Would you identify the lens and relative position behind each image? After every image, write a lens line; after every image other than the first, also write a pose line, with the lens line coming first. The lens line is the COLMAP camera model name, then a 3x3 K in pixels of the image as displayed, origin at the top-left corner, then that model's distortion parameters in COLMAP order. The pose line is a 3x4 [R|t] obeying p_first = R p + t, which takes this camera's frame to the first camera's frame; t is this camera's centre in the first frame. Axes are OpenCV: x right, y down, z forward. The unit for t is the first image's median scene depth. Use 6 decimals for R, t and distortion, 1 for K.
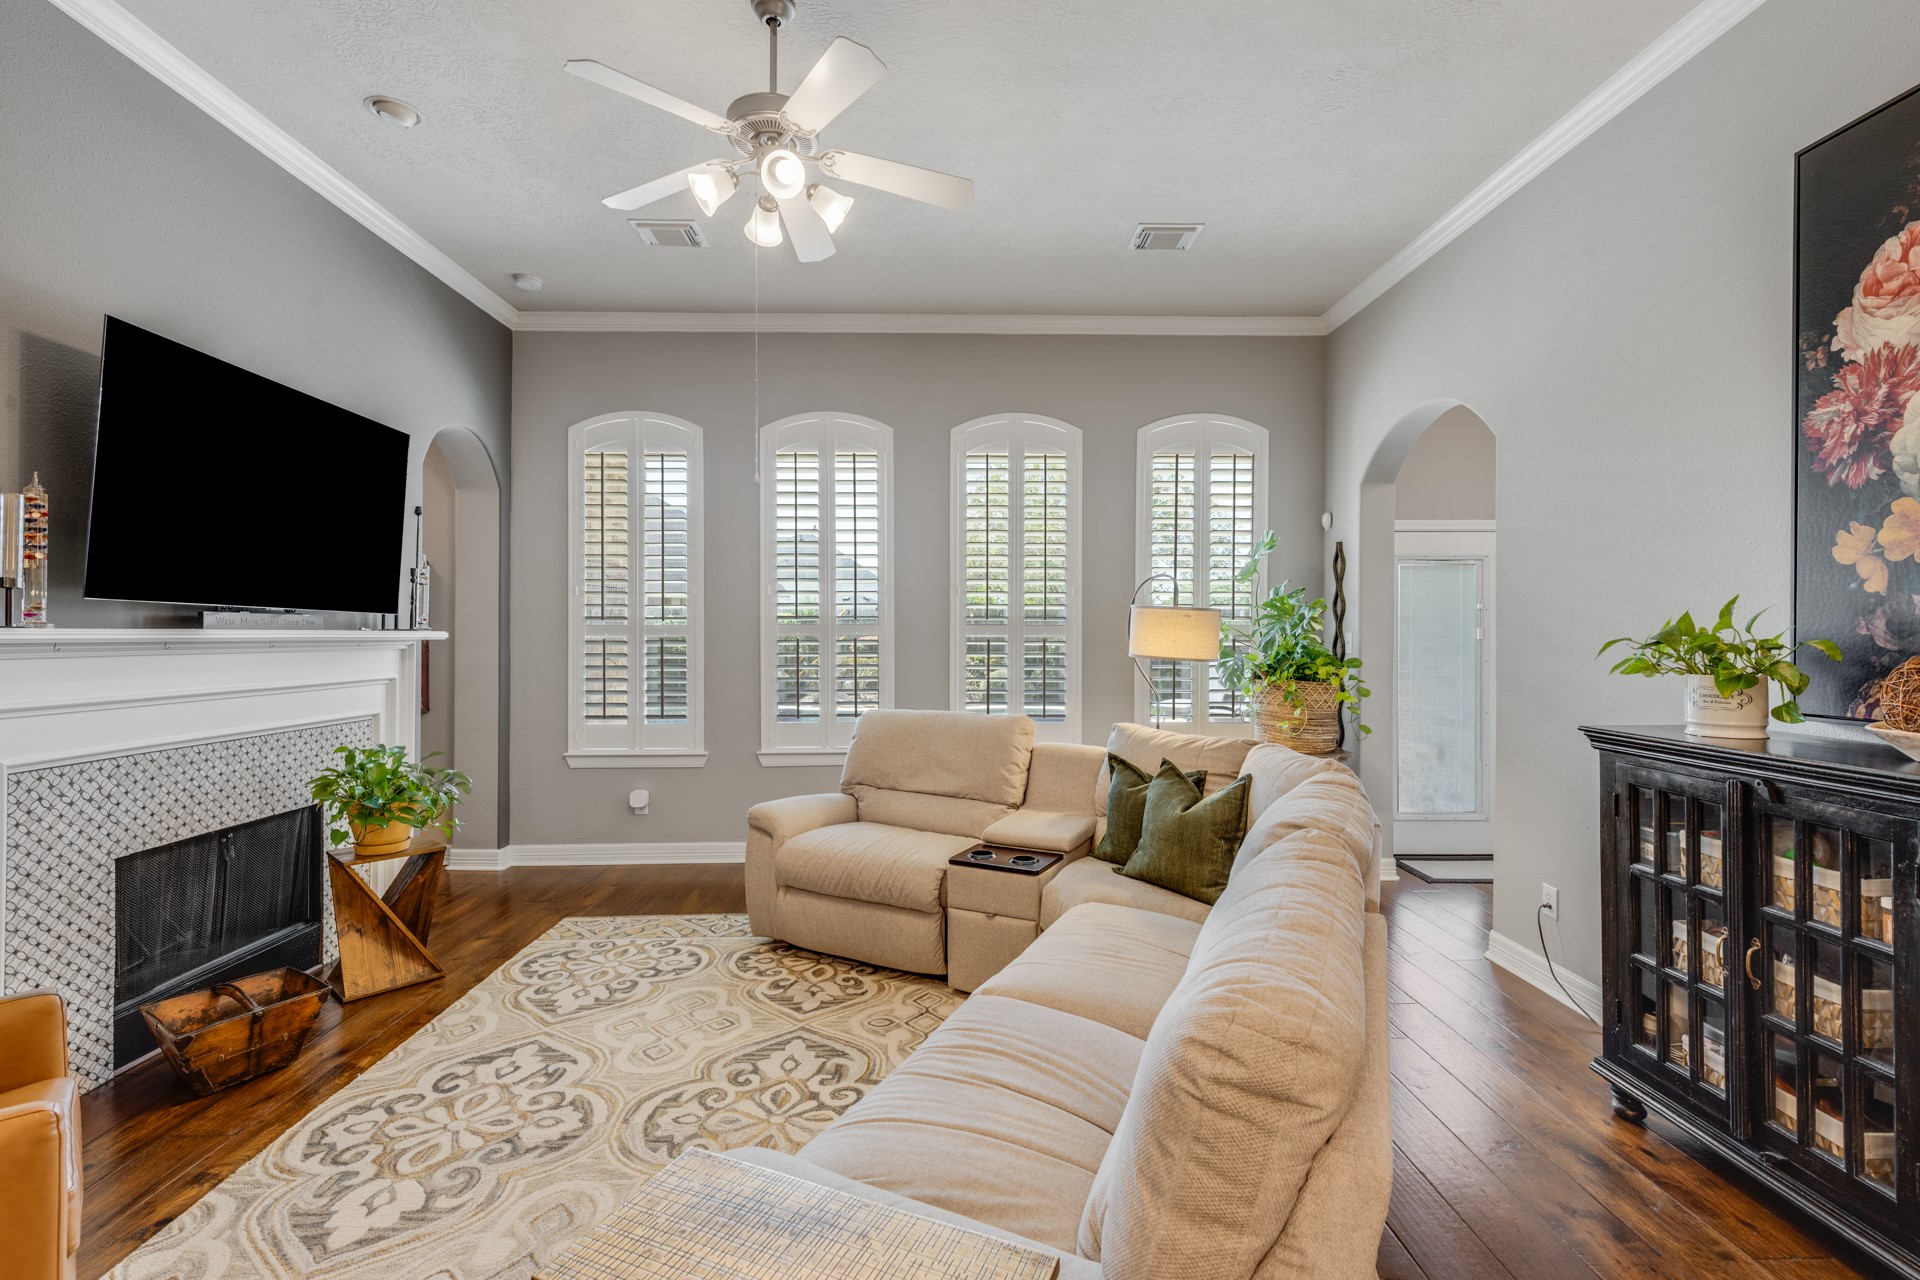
lens RADIAL K [[862.6, 0, 958.5], [0, 862.6, 629.2], [0, 0, 1]] dist [0.001209, 0.000846]
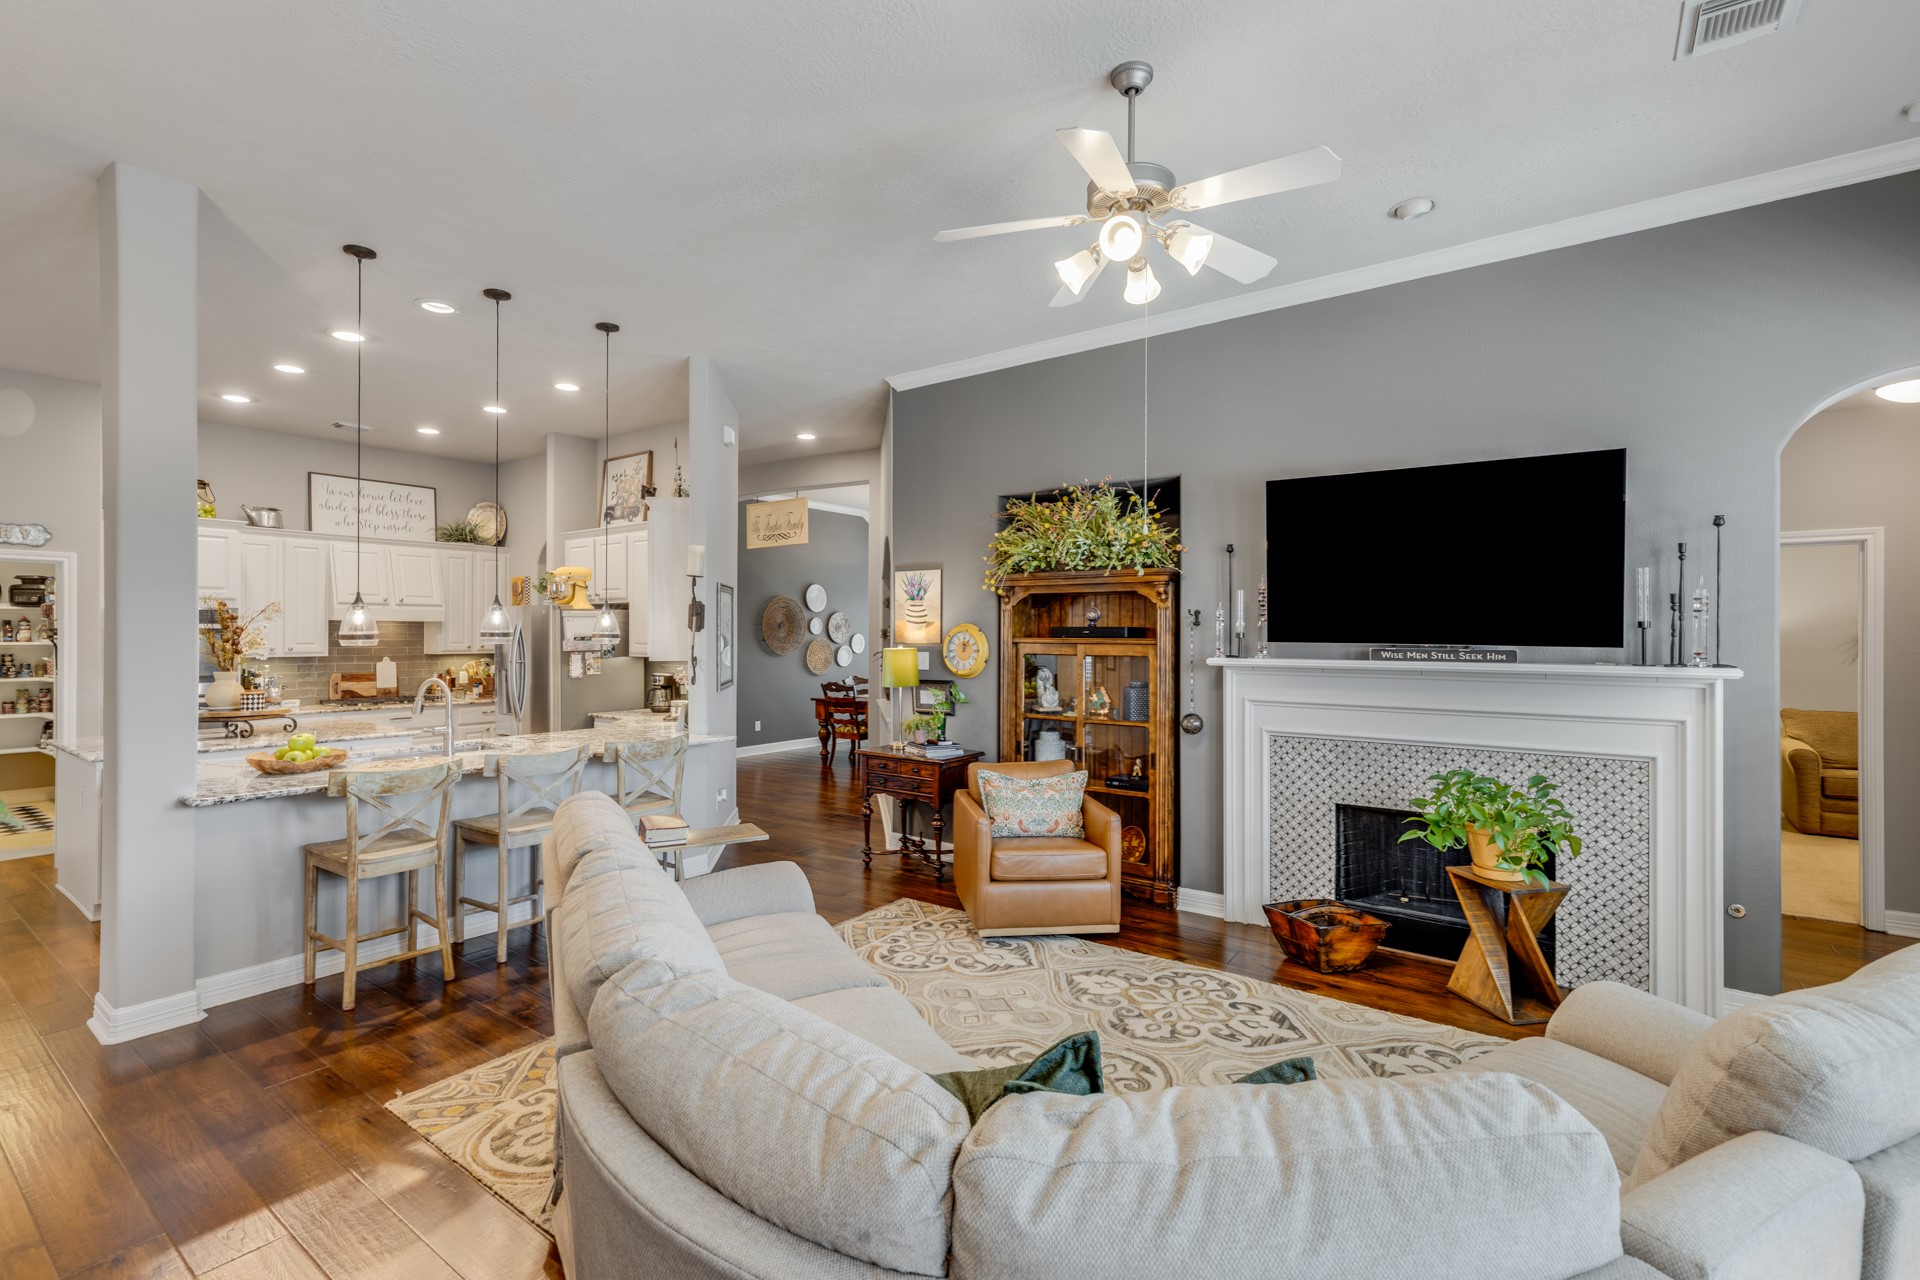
lens RADIAL K [[851.4, 0, 947.7], [0, 851.4, 633.9], [0, 0, 1]] dist [-0.001535, -0.001808]
pose [[-0.615897, 0.002969, -0.787821, 0.694929], [0.004346, 0.999990, 0.000372, -0.050296], [0.787814, -0.003195, -0.615904, 1.388255]]
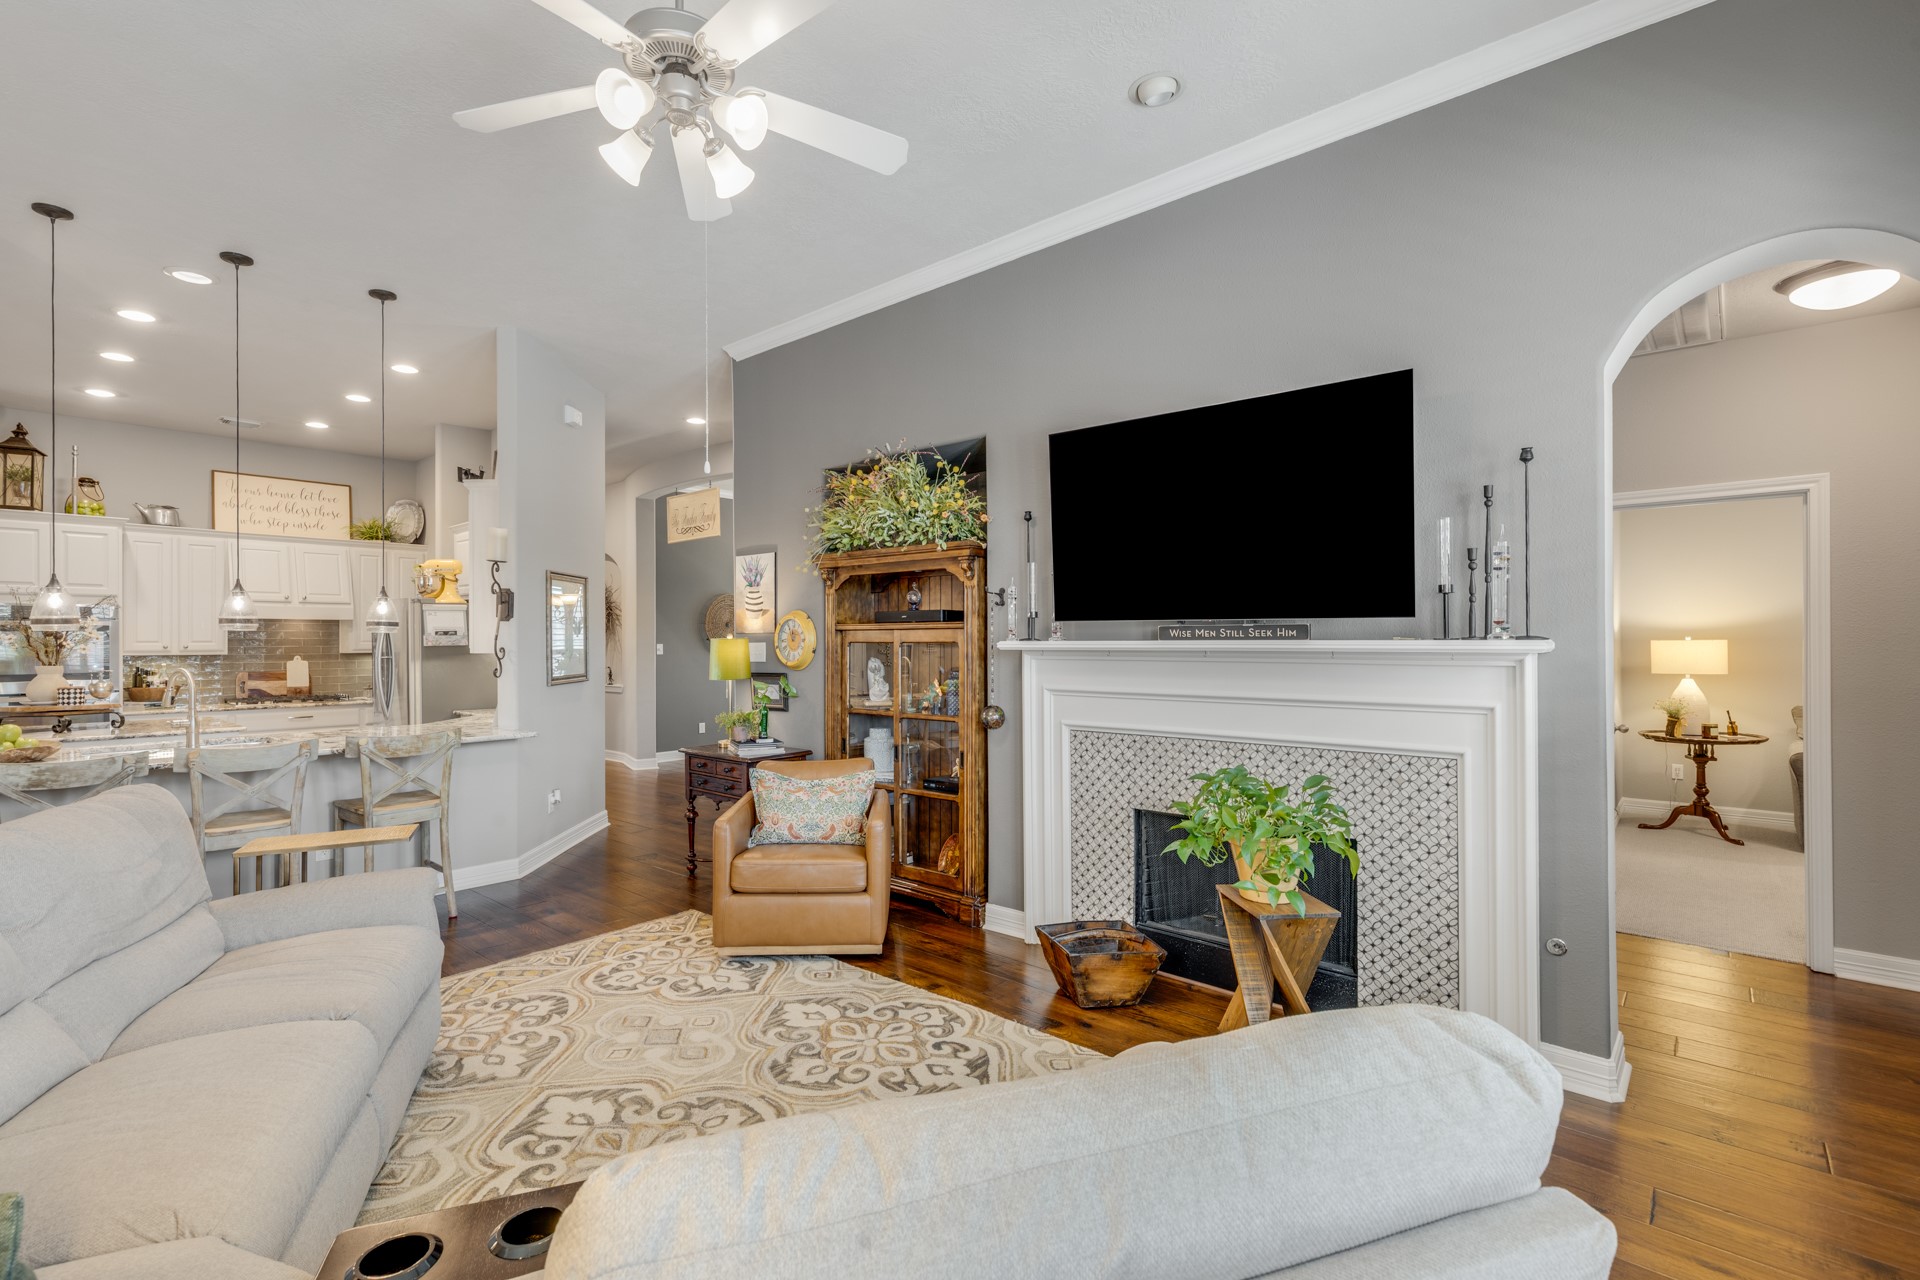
lens RADIAL K [[851.4, 0, 947.1], [0, 851.4, 643.6], [0, 0, 1]] dist [-0.001535, -0.001808]
pose [[-0.674802, 0.009458, -0.737938, 0.214310], [0.011078, 0.999935, 0.002686, -0.002356], [0.737916, -0.006363, -0.674863, 1.673269]]
